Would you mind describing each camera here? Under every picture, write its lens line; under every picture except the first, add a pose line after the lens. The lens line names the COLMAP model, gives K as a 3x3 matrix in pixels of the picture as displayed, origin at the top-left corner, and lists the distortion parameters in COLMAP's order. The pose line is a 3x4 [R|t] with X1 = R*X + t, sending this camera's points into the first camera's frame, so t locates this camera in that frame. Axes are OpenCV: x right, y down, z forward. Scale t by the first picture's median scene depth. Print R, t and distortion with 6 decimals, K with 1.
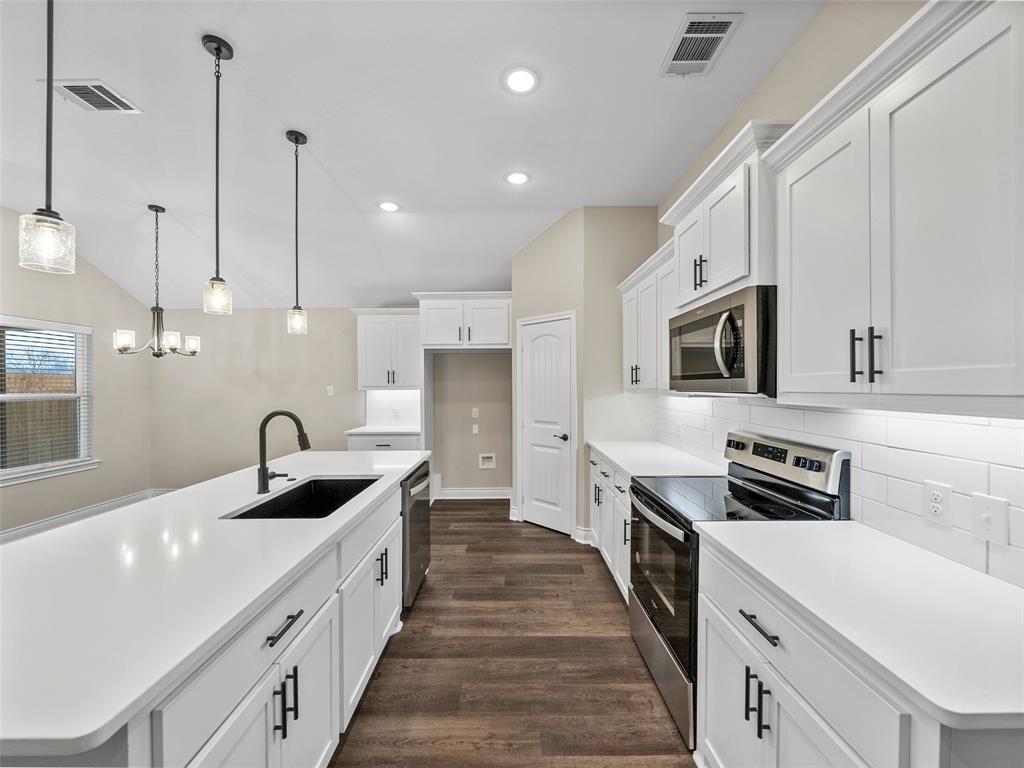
lens RADIAL K [[394.9, 0, 513.2], [0, 394.9, 386.6], [0, 0, 1]] dist [-0.006395, -0.000559]
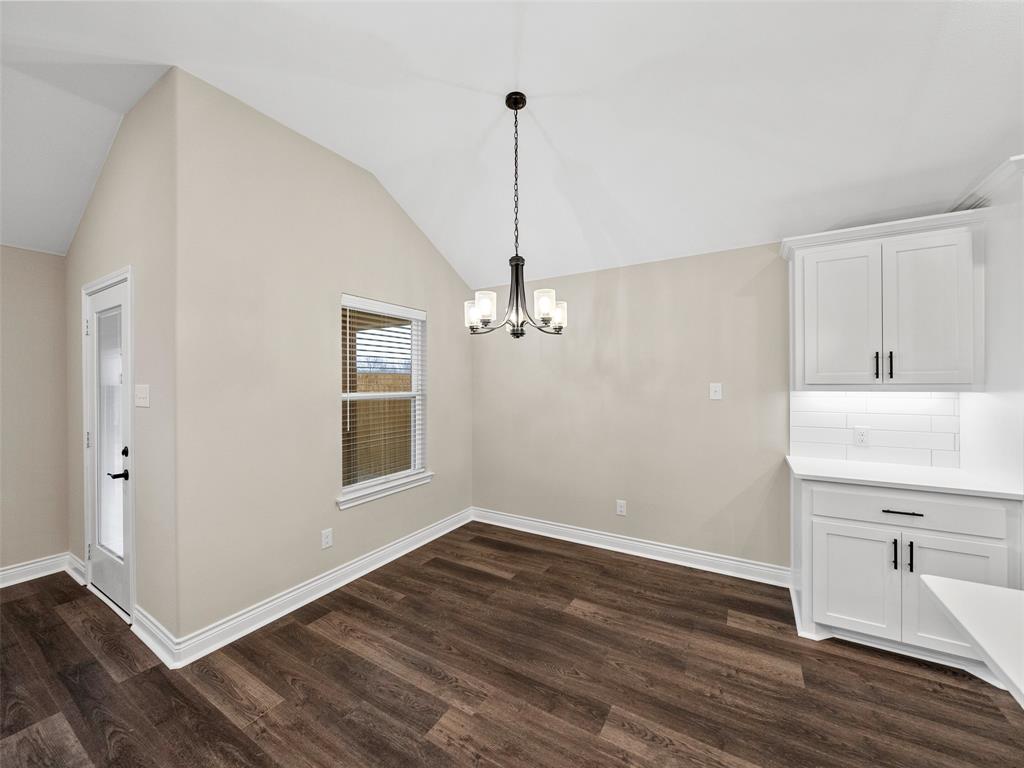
lens RADIAL K [[394.9, 0, 511.4], [0, 394.9, 384.1], [0, 0, 1]] dist [-0.006395, -0.000559]
pose [[0.856158, 0.002807, -0.516707, -0.580562], [-0.002167, 0.999996, 0.001842, -0.001228], [0.516710, -0.000457, 0.856160, 0.450474]]
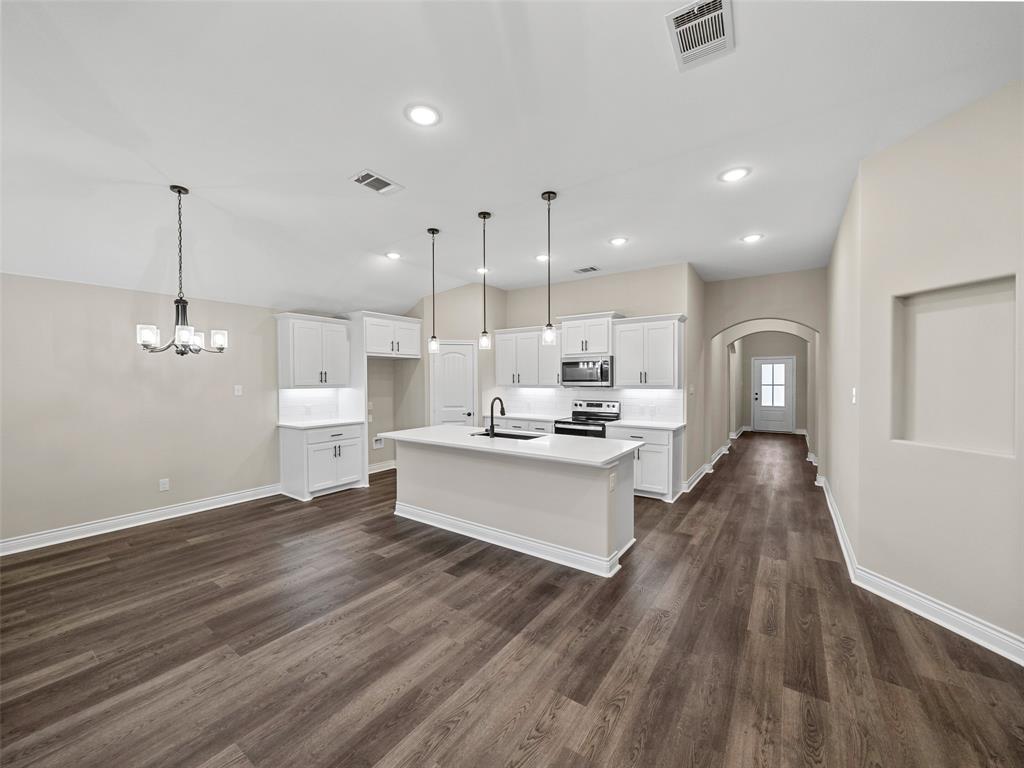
lens RADIAL K [[394.9, 0, 514.4], [0, 394.9, 384.8], [0, 0, 1]] dist [-0.006395, -0.000559]
pose [[0.575612, -0.008297, 0.817681, -1.189455], [0.004518, 0.999966, 0.006966, -0.009802], [-0.817711, -0.000315, 0.575629, -0.143986]]
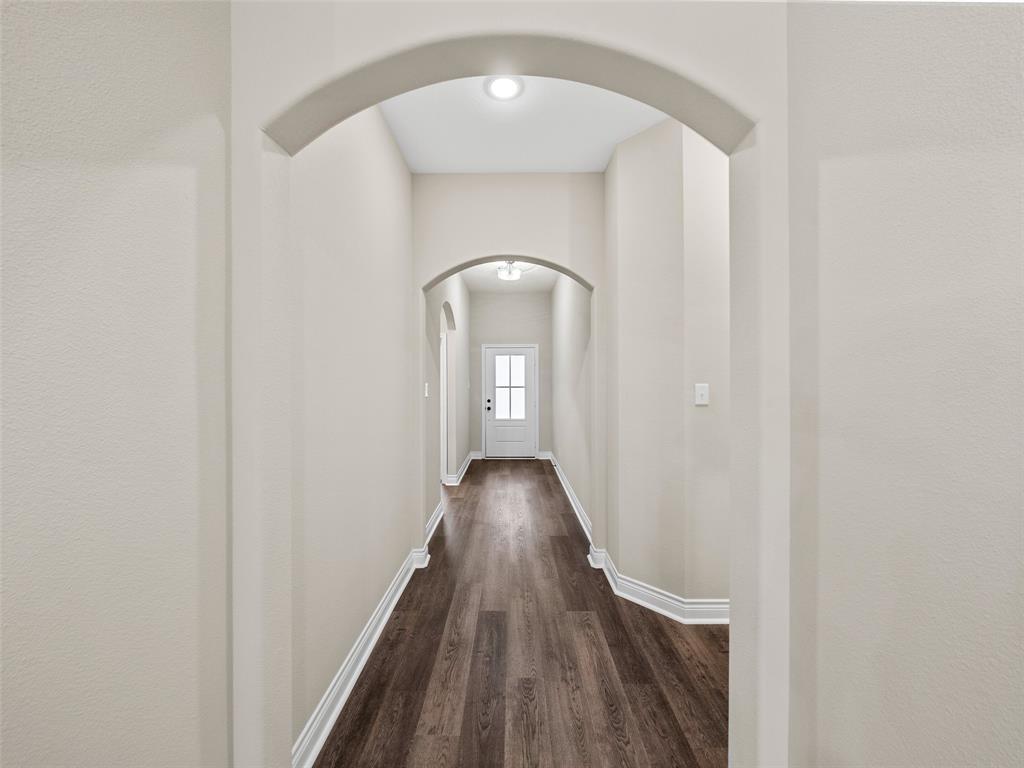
lens RADIAL K [[394.9, 0, 513.2], [0, 394.9, 383.2], [0, 0, 1]] dist [-0.006395, -0.000559]
pose [[0.001272, -0.000453, 0.999999, 0.470919], [0.004494, 0.999990, 0.000448, 0.001772], [-0.999989, 0.004494, 0.001274, -0.042048]]
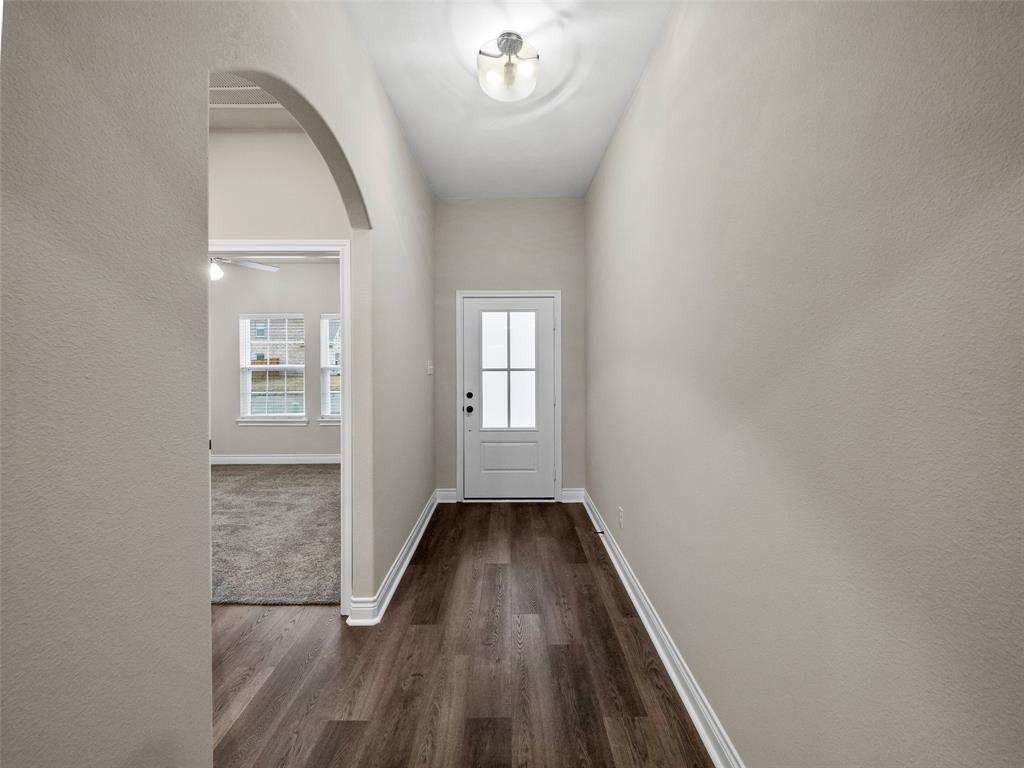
lens RADIAL K [[394.9, 0, 516.0], [0, 394.9, 360.6], [0, 0, 1]] dist [-0.006395, -0.000559]
pose [[-0.012125, -0.001627, 0.999925, 1.405615], [0.005914, 0.999981, 0.001698, -0.004654], [-0.999909, 0.005934, -0.012115, -0.030392]]
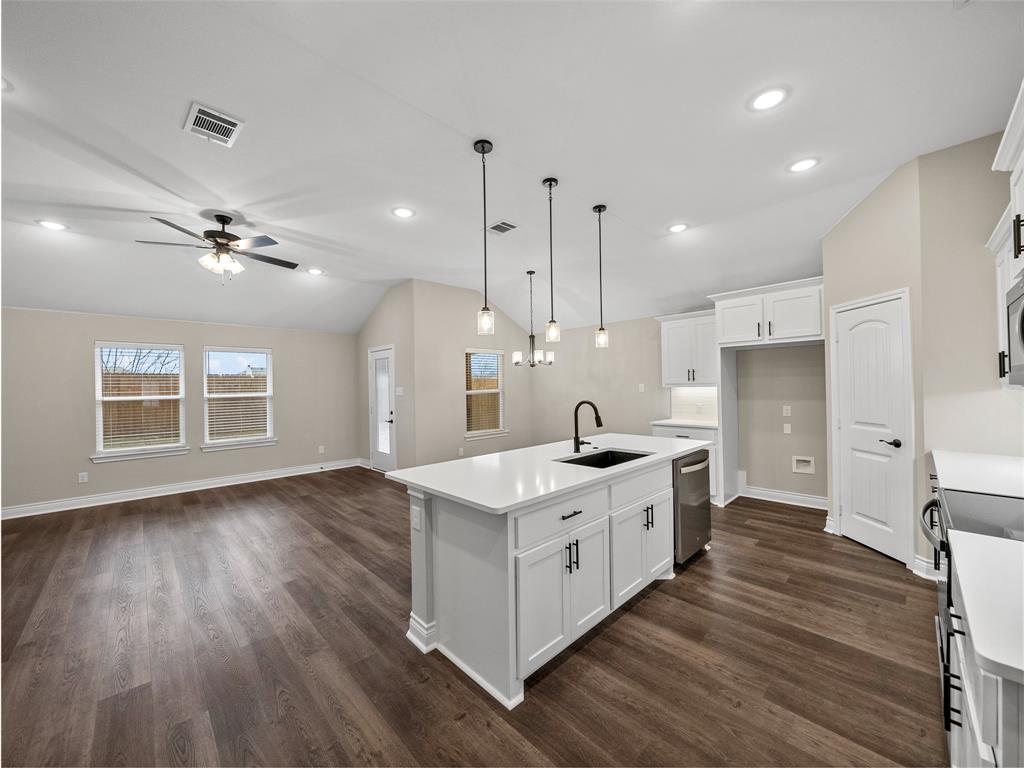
lens RADIAL K [[394.9, 0, 512.7], [0, 394.9, 383.1], [0, 0, 1]] dist [-0.006395, -0.000559]
pose [[0.691690, -0.012601, -0.722085, 0.175624], [0.011033, 0.999915, -0.006882, 0.000034], [0.722110, -0.003207, 0.691770, -0.147135]]
